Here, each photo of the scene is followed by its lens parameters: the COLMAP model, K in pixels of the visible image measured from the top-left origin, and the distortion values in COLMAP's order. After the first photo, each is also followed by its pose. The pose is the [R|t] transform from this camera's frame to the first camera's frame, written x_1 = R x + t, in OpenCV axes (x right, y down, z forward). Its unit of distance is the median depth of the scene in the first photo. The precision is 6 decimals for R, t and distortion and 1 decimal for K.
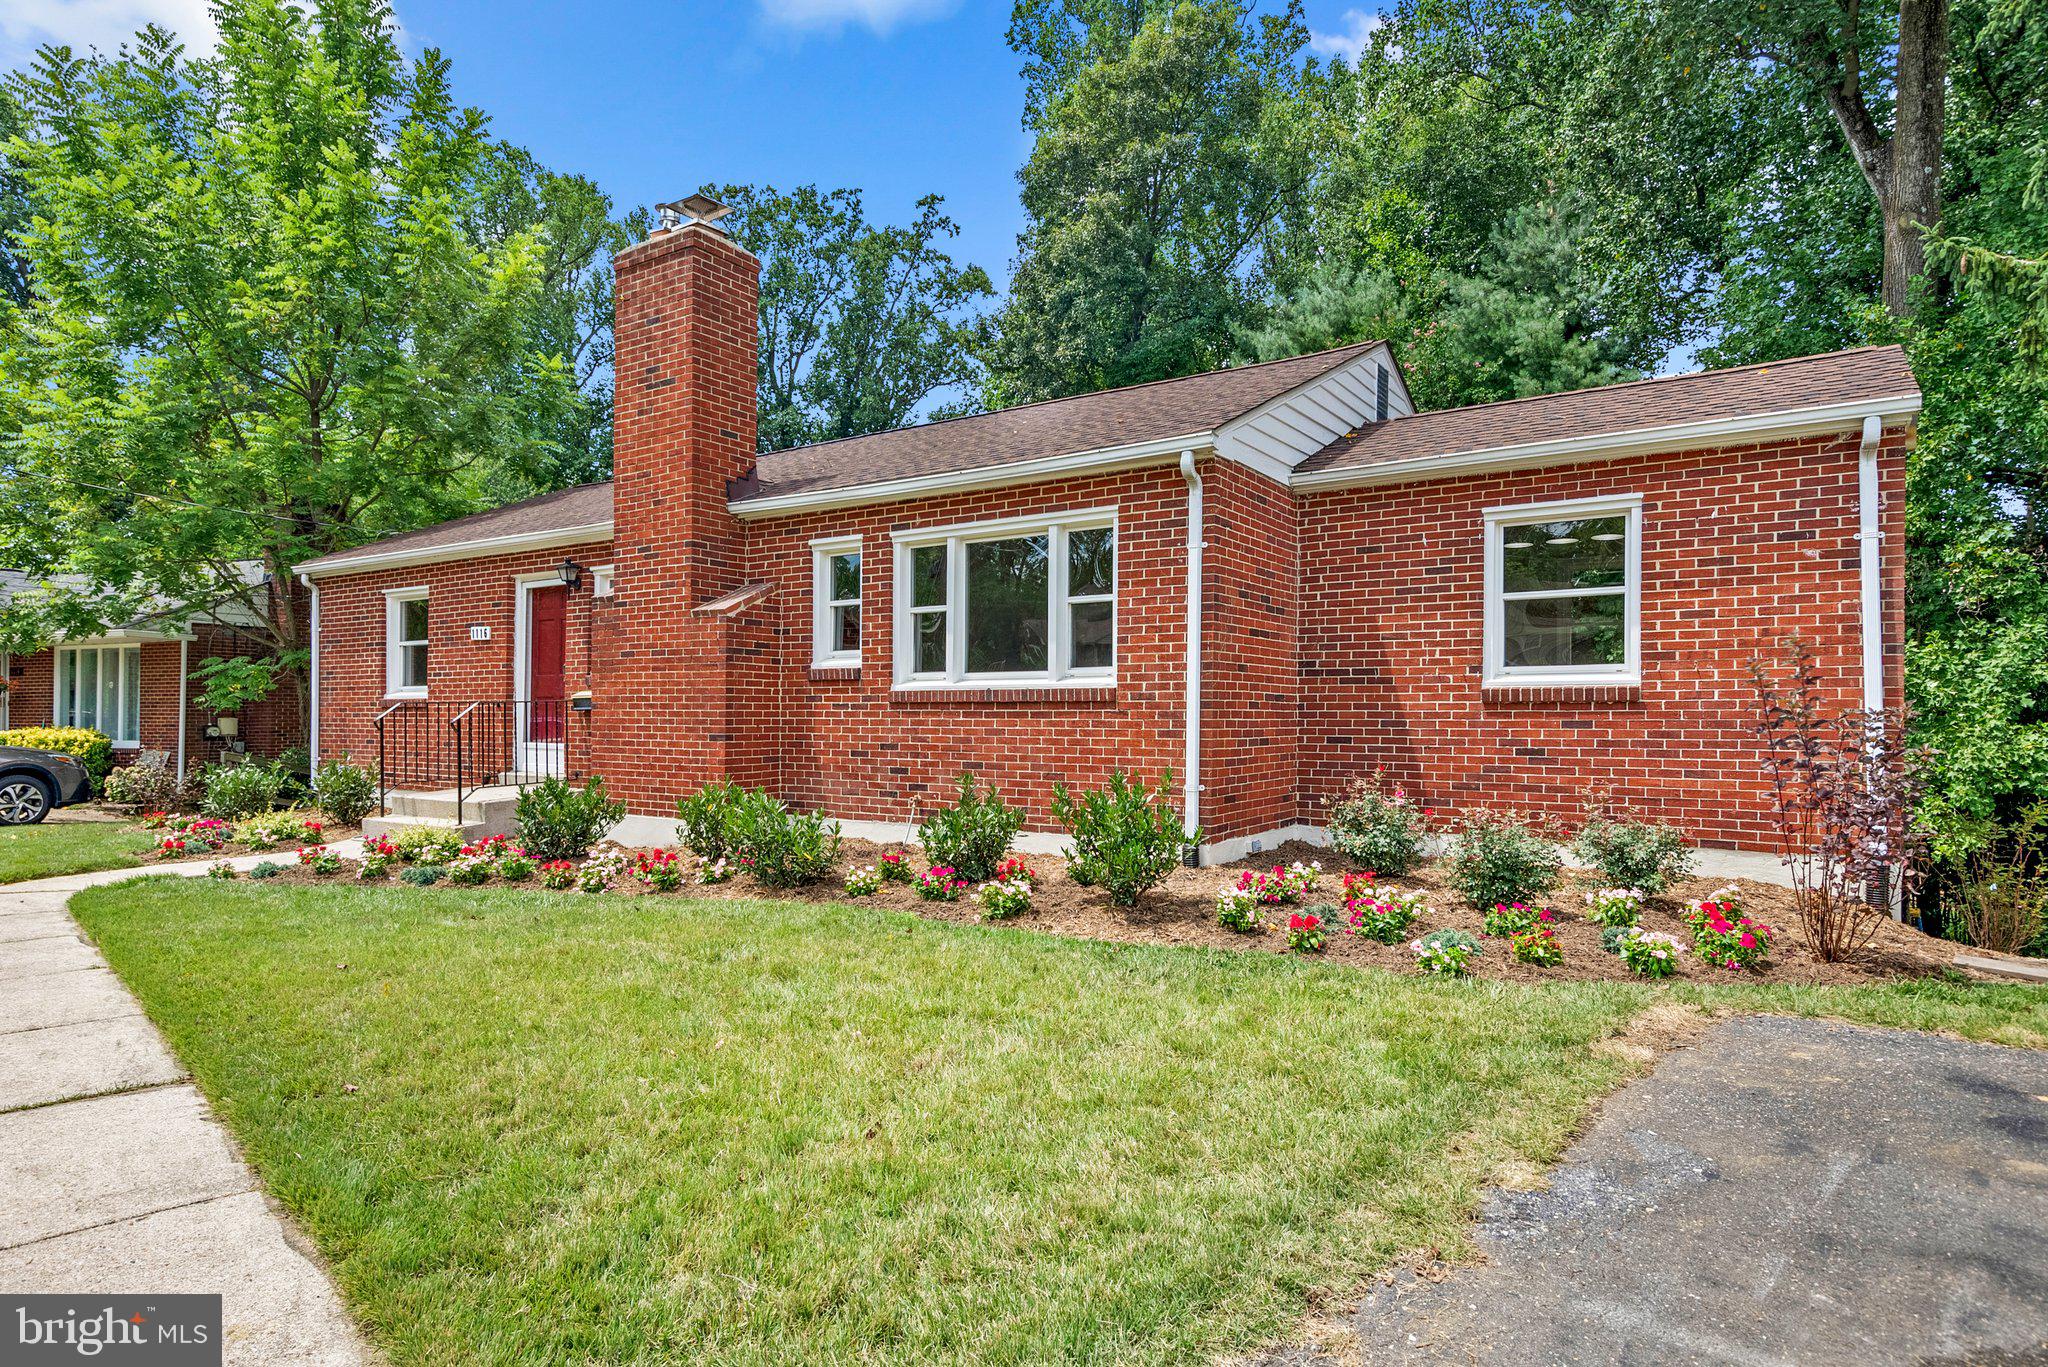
lens RADIAL K [[1100.4, 0, 1027.3], [0, 1100.4, 697.2], [0, 0, 1]] dist [0.002277, 0.000240]
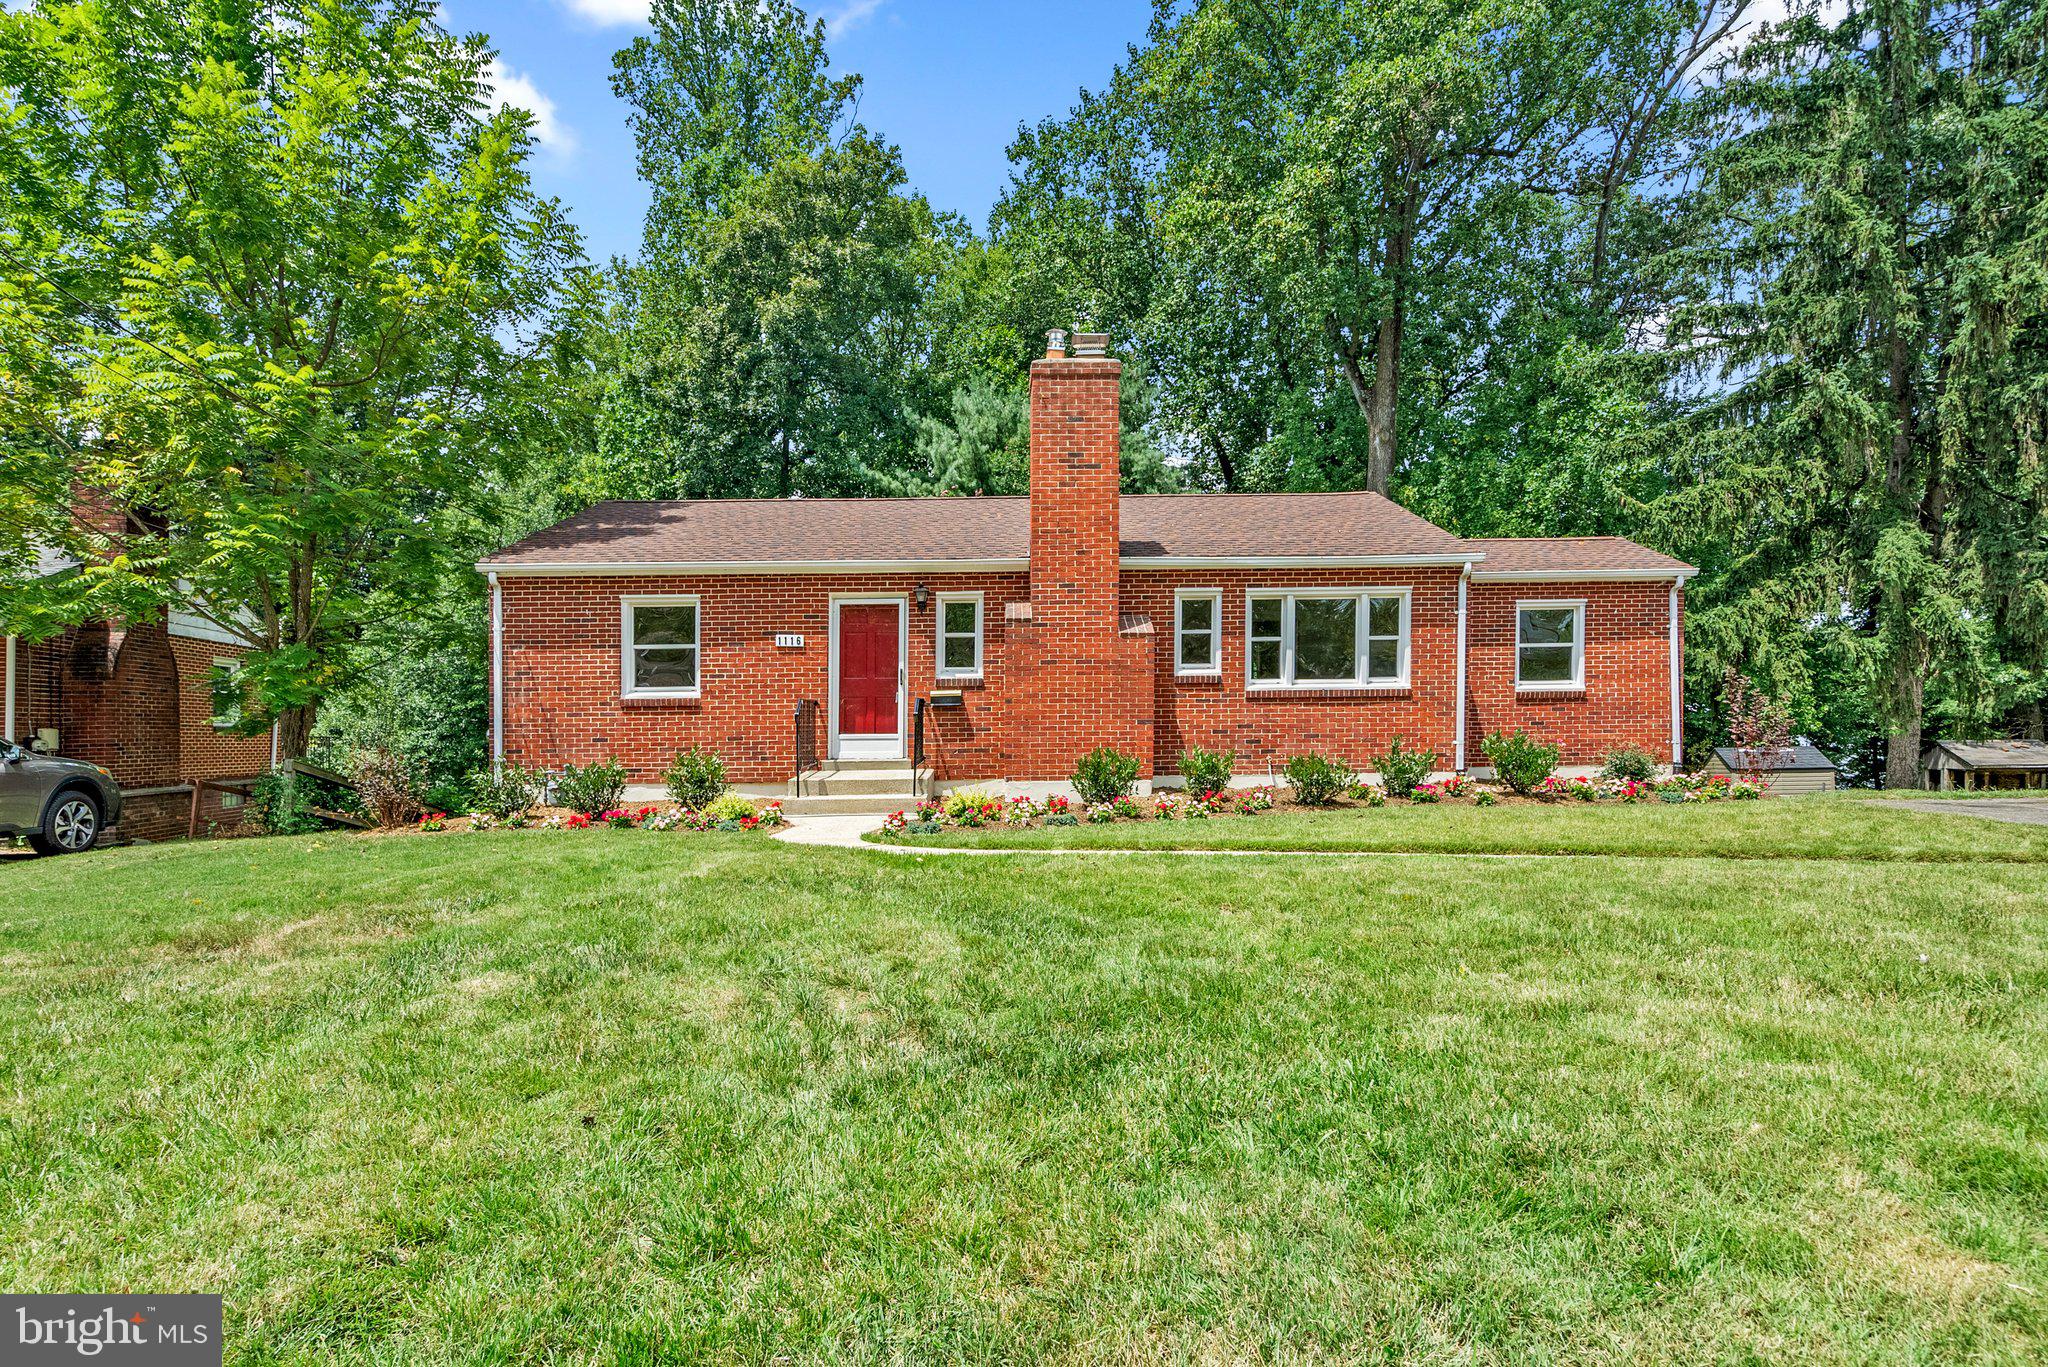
lens RADIAL K [[986.3, 0, 1023.5], [0, 986.3, 729.9], [0, 0, 1]] dist [0.002400, 0.000245]
pose [[0.834521, -0.009263, 0.550898, -1.186439], [0.004366, 0.999938, 0.010200, 0.035133], [-0.550959, -0.006107, 0.834510, 0.010507]]
